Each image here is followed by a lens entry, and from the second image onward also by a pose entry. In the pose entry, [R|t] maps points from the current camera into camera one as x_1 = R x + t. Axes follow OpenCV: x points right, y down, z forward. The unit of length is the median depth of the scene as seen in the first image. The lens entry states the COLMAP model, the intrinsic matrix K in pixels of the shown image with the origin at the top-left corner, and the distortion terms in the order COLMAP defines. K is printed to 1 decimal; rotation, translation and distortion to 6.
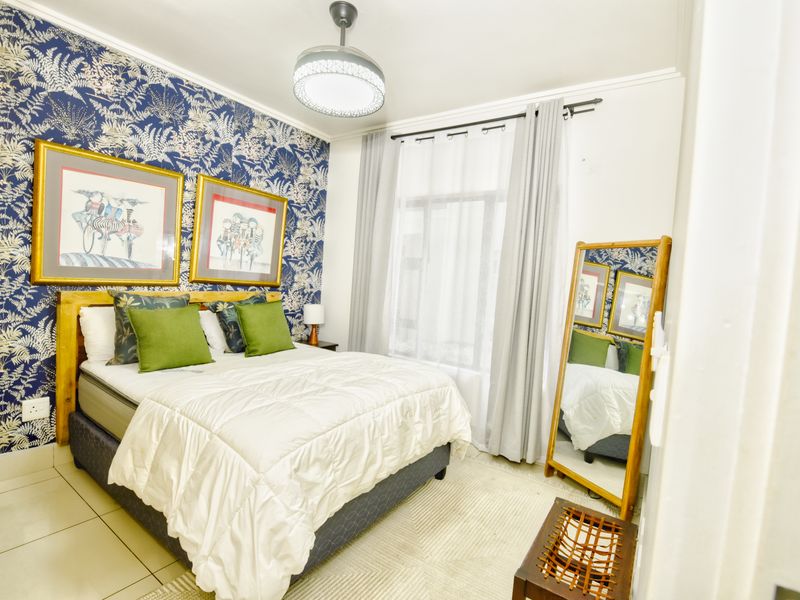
lens RADIAL K [[386.9, 0, 400.7], [0, 386.9, 299.0], [0, 0, 1]] dist [-0.011000, -0.004580]
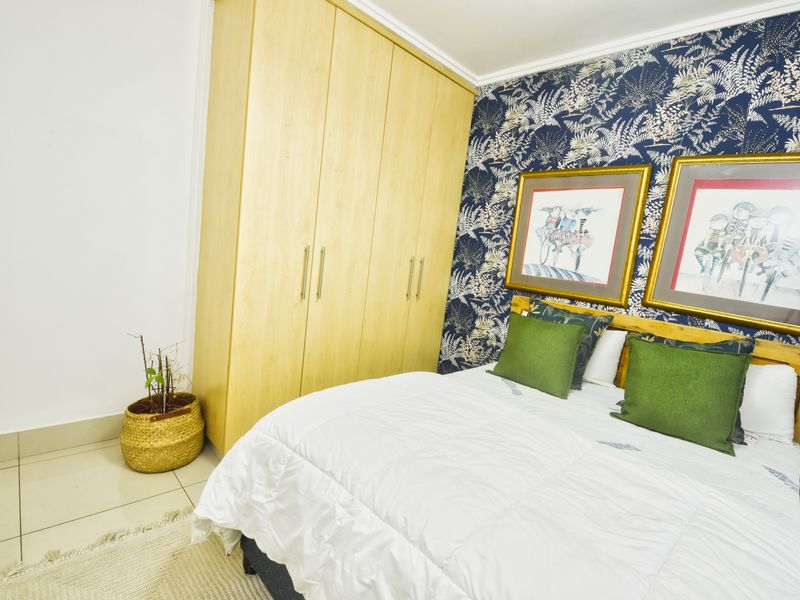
lens RADIAL K [[386.9, 0, 399.5], [0, 386.9, 298.8], [0, 0, 1]] dist [-0.011000, -0.004580]
pose [[-0.169988, 0.036236, -0.984780, 0.299197], [-0.187842, 0.979809, 0.068478, -0.020271], [0.967378, 0.196624, -0.159749, 0.715425]]
